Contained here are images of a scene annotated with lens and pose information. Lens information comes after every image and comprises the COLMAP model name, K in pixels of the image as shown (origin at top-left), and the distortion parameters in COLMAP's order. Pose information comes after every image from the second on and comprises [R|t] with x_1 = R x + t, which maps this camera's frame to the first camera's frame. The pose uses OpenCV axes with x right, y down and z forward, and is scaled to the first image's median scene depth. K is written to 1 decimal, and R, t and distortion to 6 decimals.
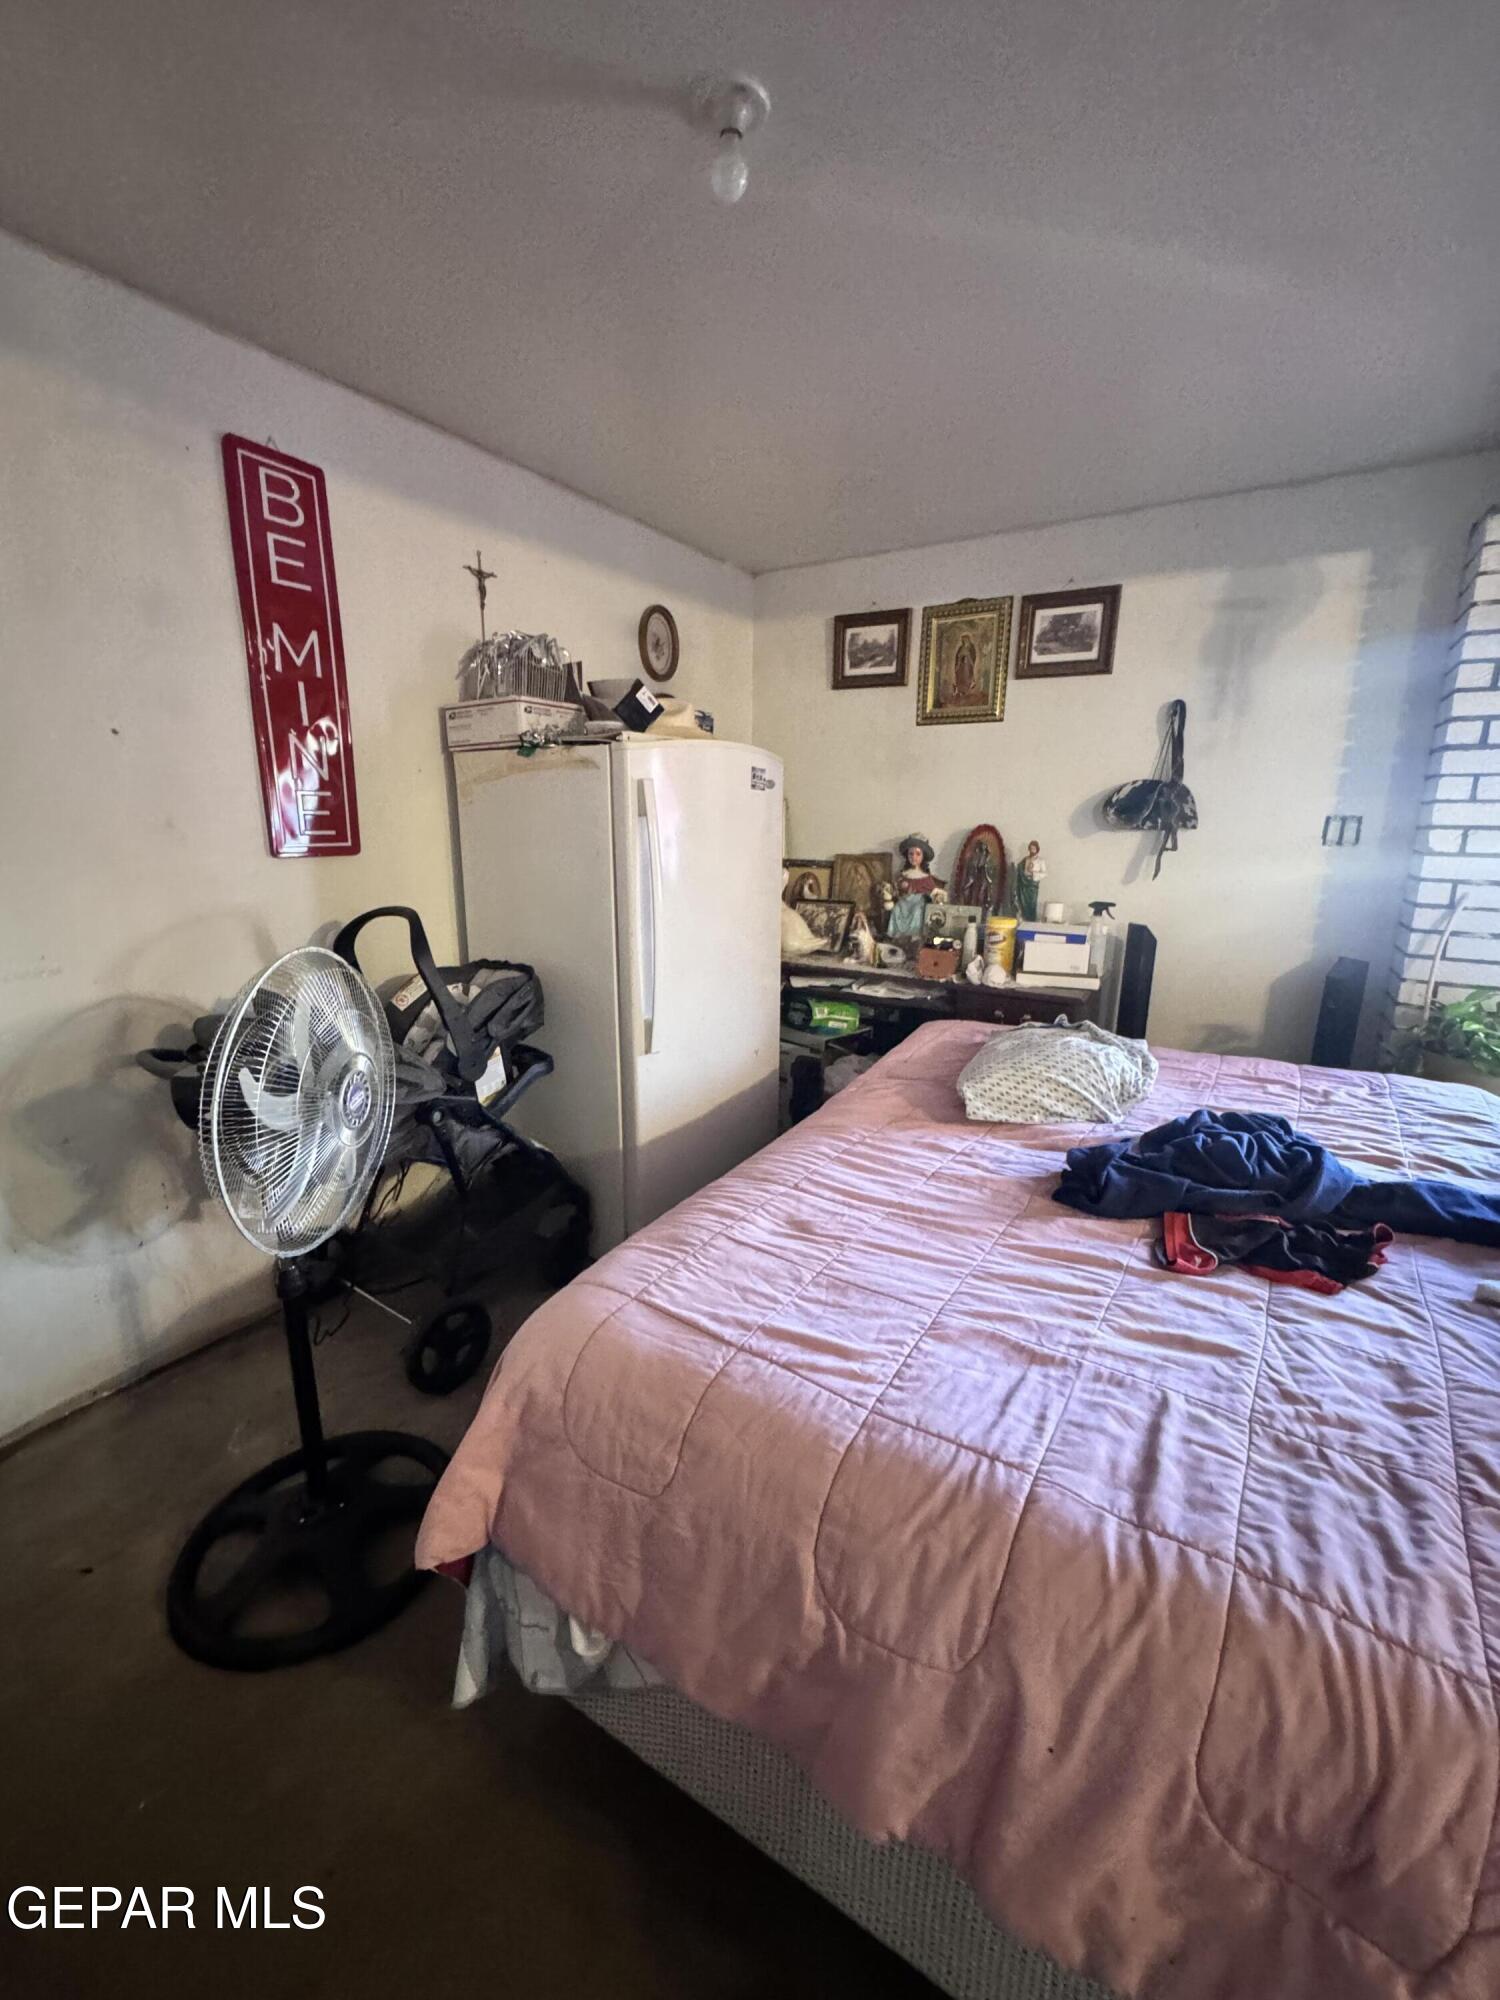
lens RADIAL K [[801.5, 0, 752.4], [0, 801.5, 991.9], [0, 0, 1]] dist [-0.003362, 0.000442]
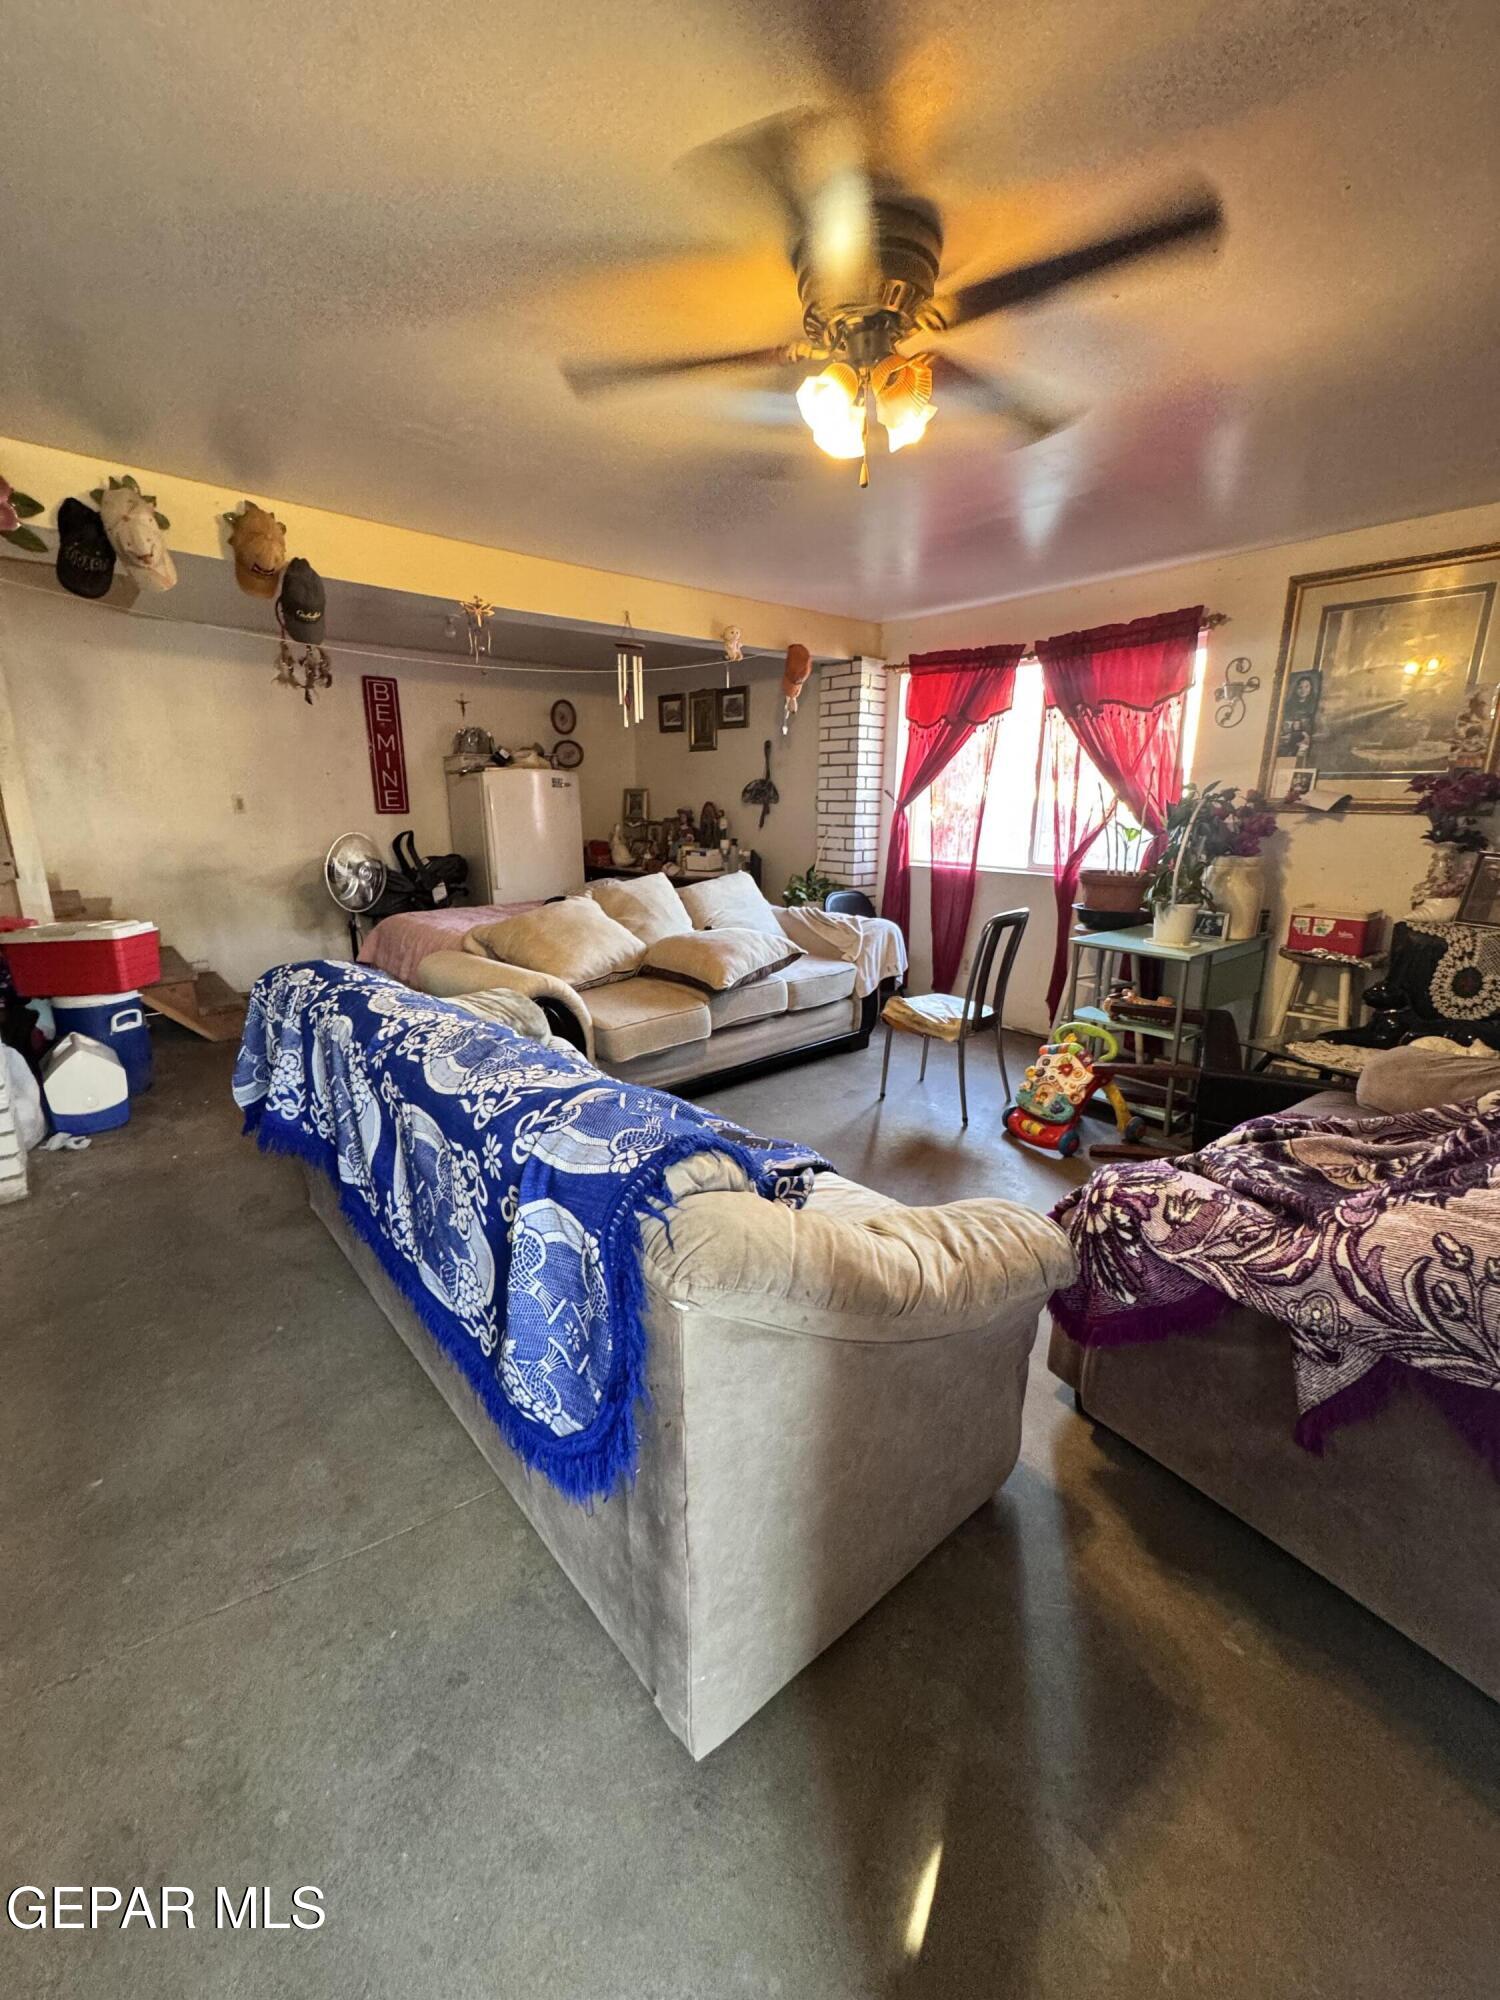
lens RADIAL K [[801.5, 0, 745.9], [0, 801.5, 988.4], [0, 0, 1]] dist [-0.003362, 0.000442]
pose [[0.958608, 0.059443, -0.278456, 1.056610], [-0.055175, 0.998208, 0.023143, 0.222333], [0.279332, -0.006822, 0.960170, -0.978056]]
